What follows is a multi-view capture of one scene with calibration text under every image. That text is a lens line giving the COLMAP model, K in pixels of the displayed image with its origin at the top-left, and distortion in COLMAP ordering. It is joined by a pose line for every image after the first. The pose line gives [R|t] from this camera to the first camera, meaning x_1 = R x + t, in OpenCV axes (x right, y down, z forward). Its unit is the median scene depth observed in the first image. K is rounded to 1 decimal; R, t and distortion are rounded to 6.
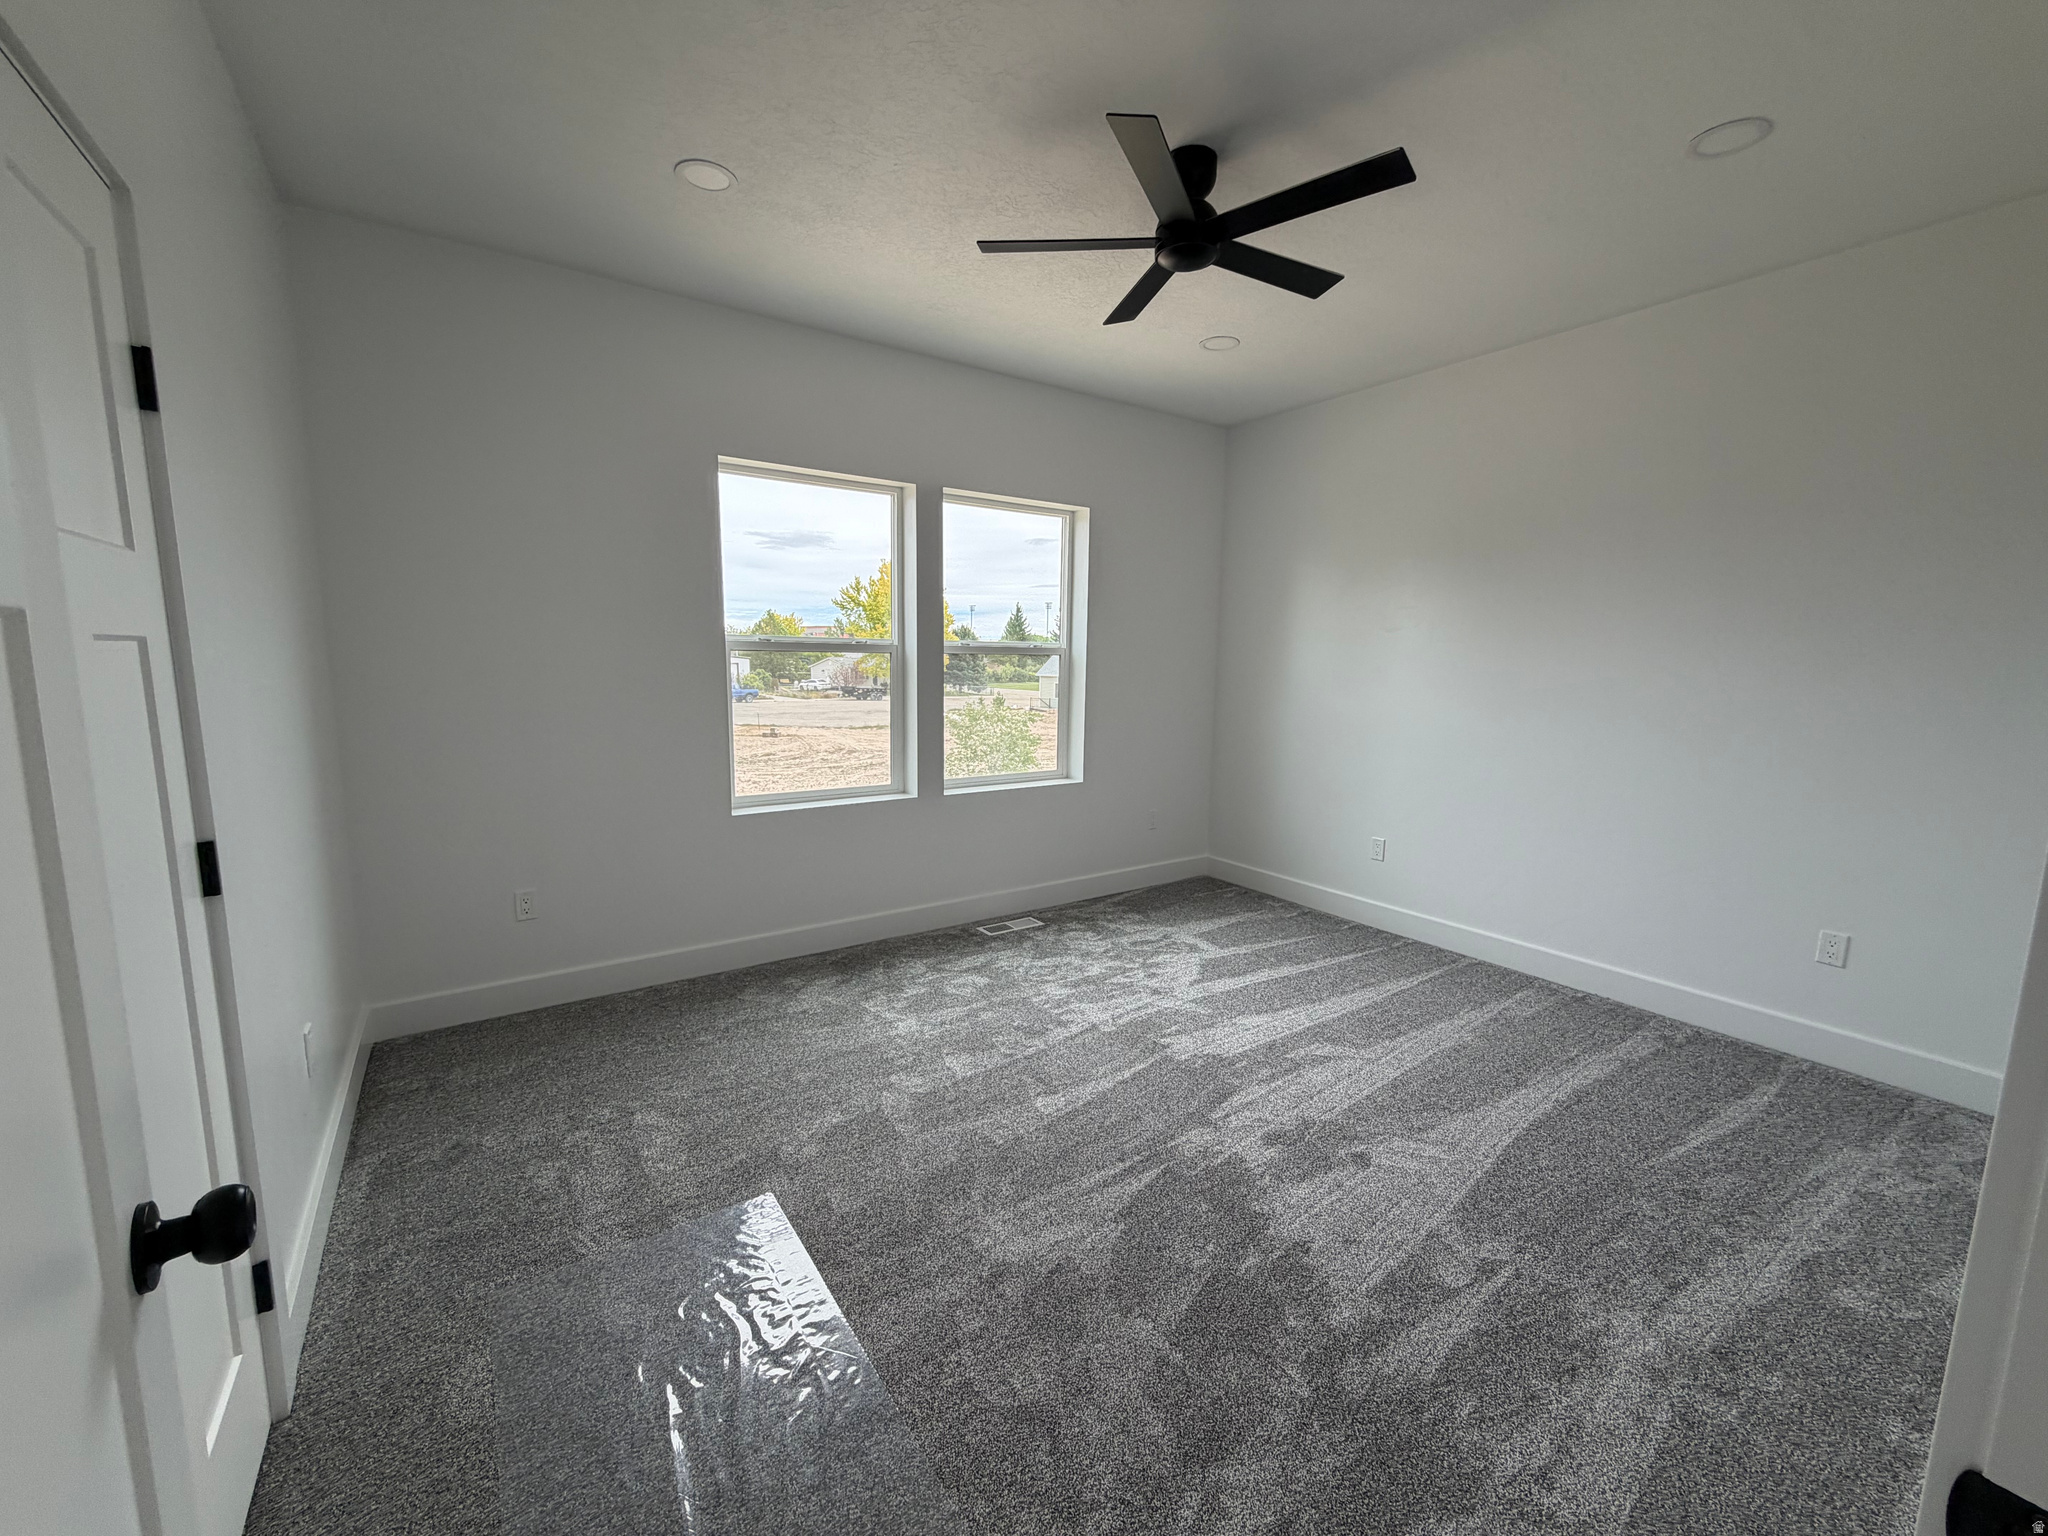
lens RADIAL K [[818.1, 0, 1021.9], [0, 818.1, 768.5], [0, 0, 1]] dist [-0.000465, -0.000024]
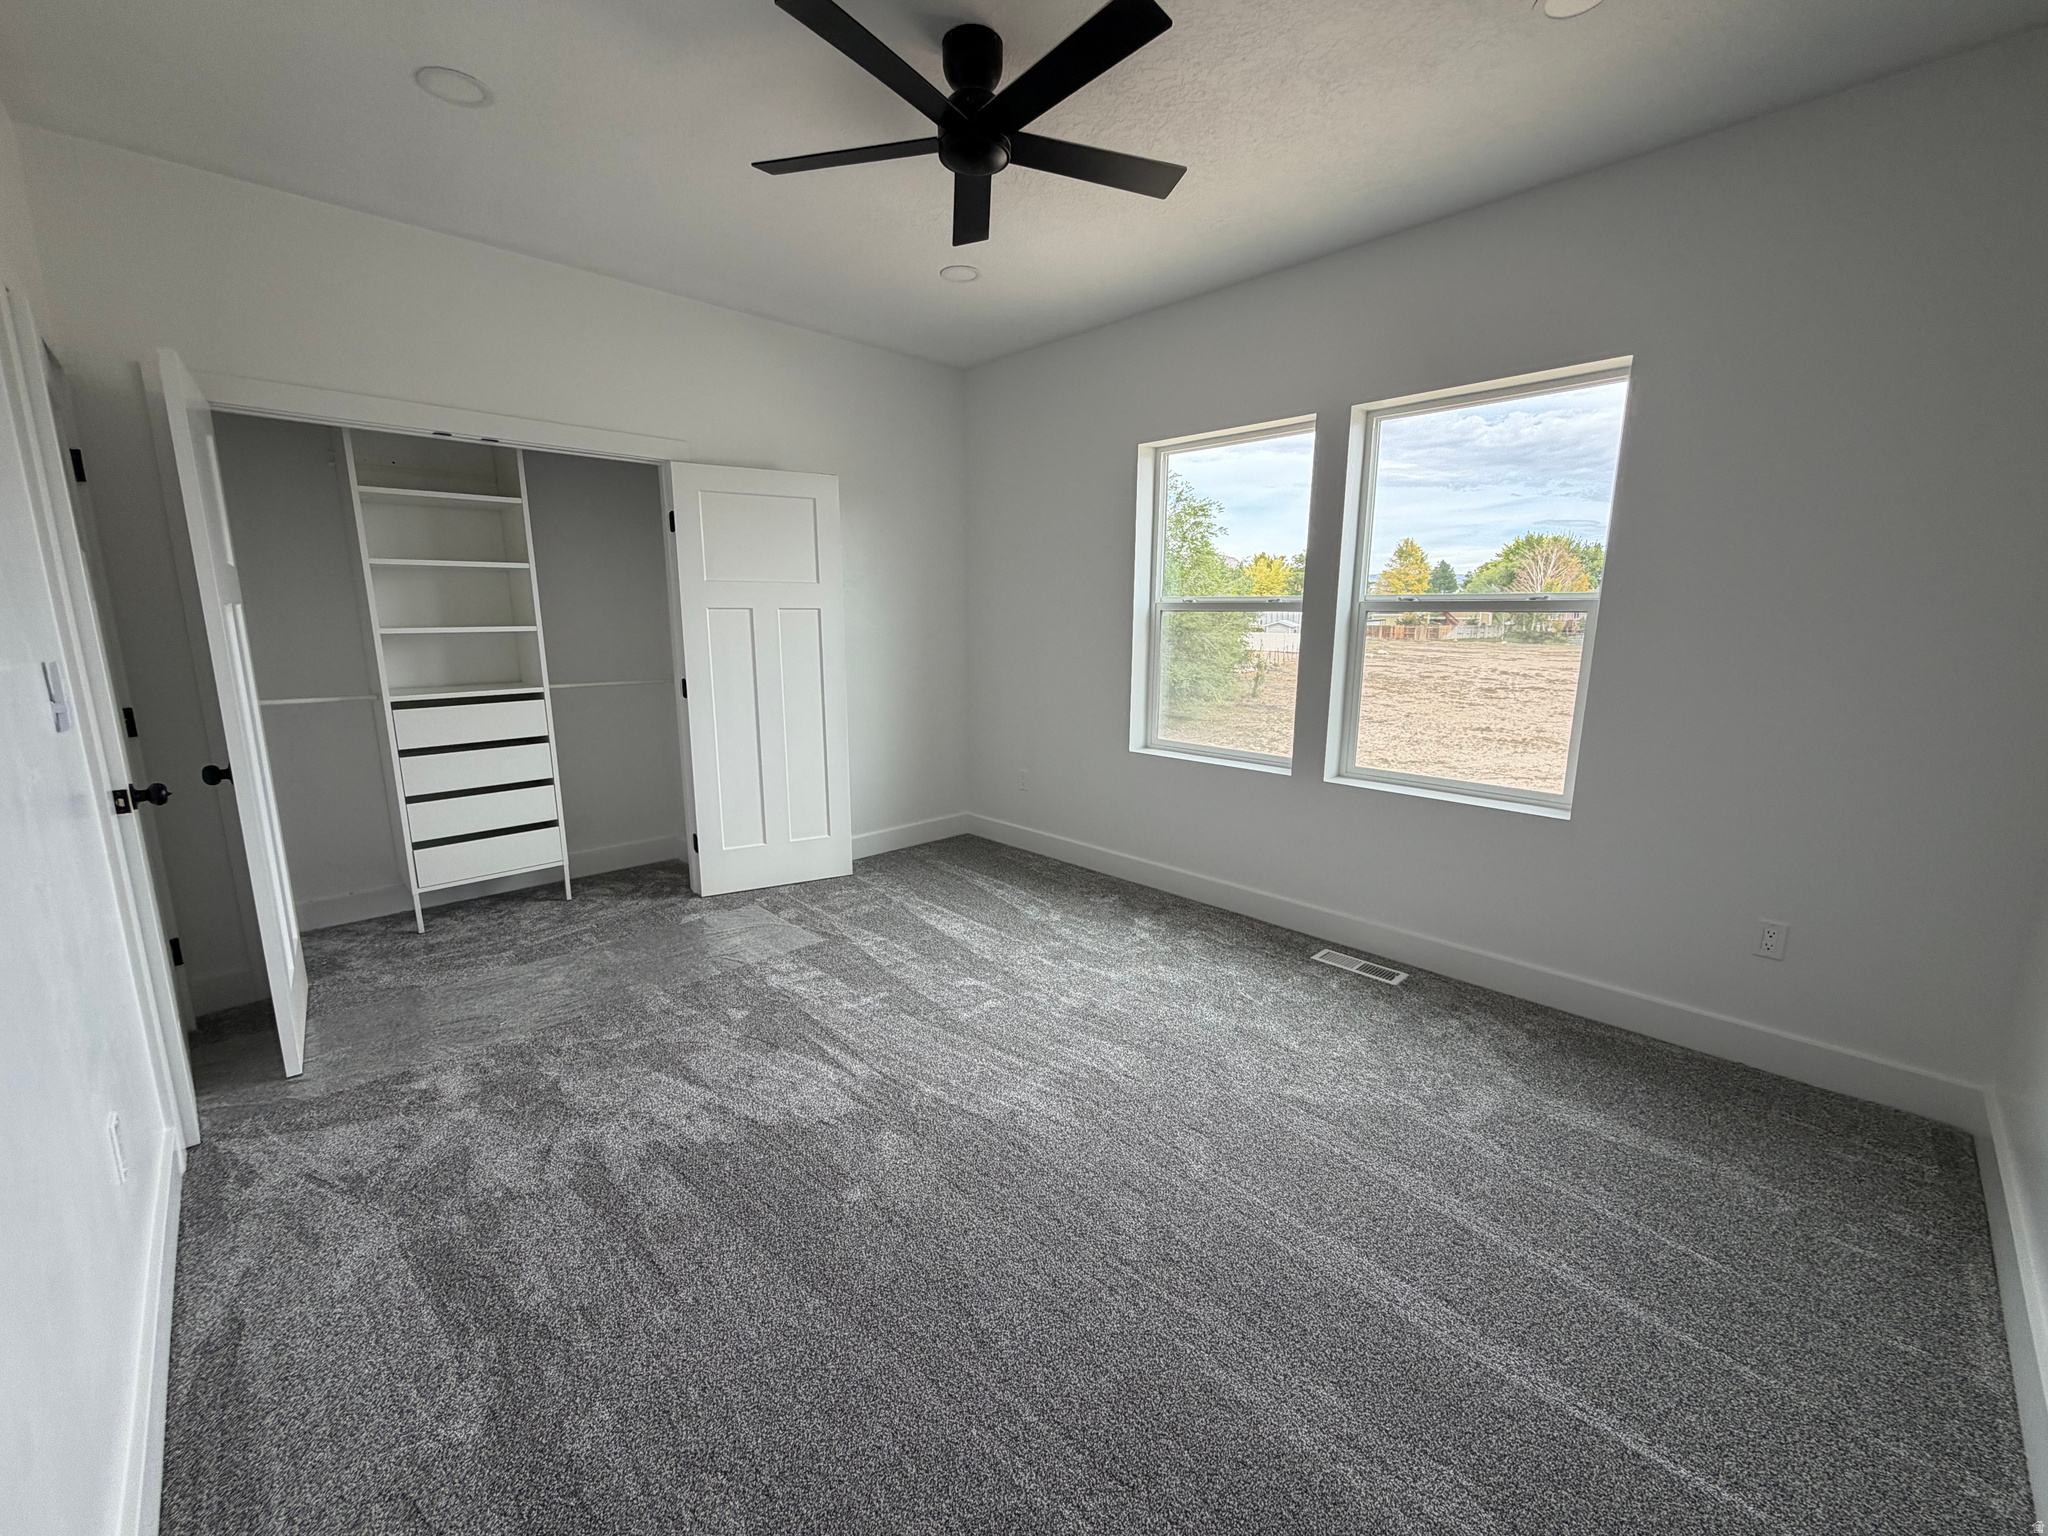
lens RADIAL K [[818.1, 0, 1021.9], [0, 818.1, 768.5], [0, 0, 1]] dist [-0.000465, -0.000024]
pose [[0.171444, 0.178183, -0.968947, 0.689943], [-0.131401, 0.978857, 0.156756, -0.073957], [0.976392, 0.100446, 0.191232, 0.552424]]
